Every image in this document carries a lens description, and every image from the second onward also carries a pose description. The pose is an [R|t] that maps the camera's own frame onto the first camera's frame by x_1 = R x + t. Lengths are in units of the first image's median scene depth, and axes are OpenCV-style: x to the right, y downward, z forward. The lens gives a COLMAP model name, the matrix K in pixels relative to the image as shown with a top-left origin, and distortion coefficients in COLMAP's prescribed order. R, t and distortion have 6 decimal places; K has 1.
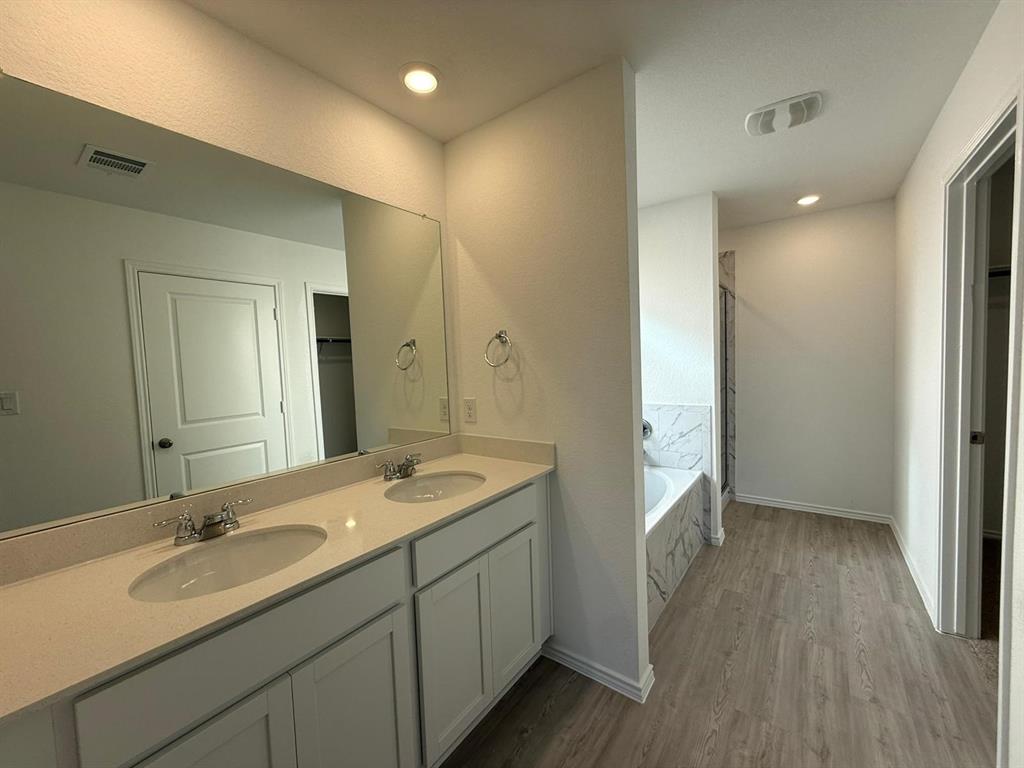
lens RADIAL K [[408.1, 0, 509.2], [0, 408.1, 383.6], [0, 0, 1]] dist [-0.001118, 0.000008]
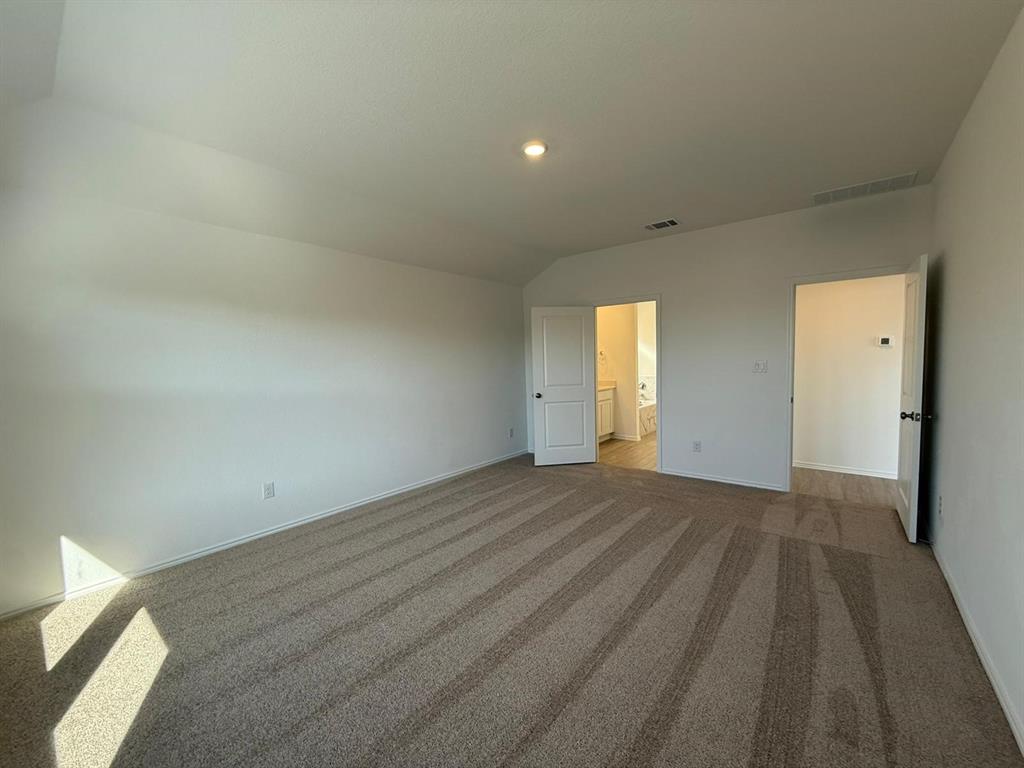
lens RADIAL K [[408.1, 0, 509.2], [0, 408.1, 383.6], [0, 0, 1]] dist [-0.001118, 0.000008]
pose [[0.999090, 0.010199, -0.041405, -0.757220], [-0.009541, 0.999826, 0.016059, 0.122327], [0.041562, -0.015649, 0.999013, -3.004057]]
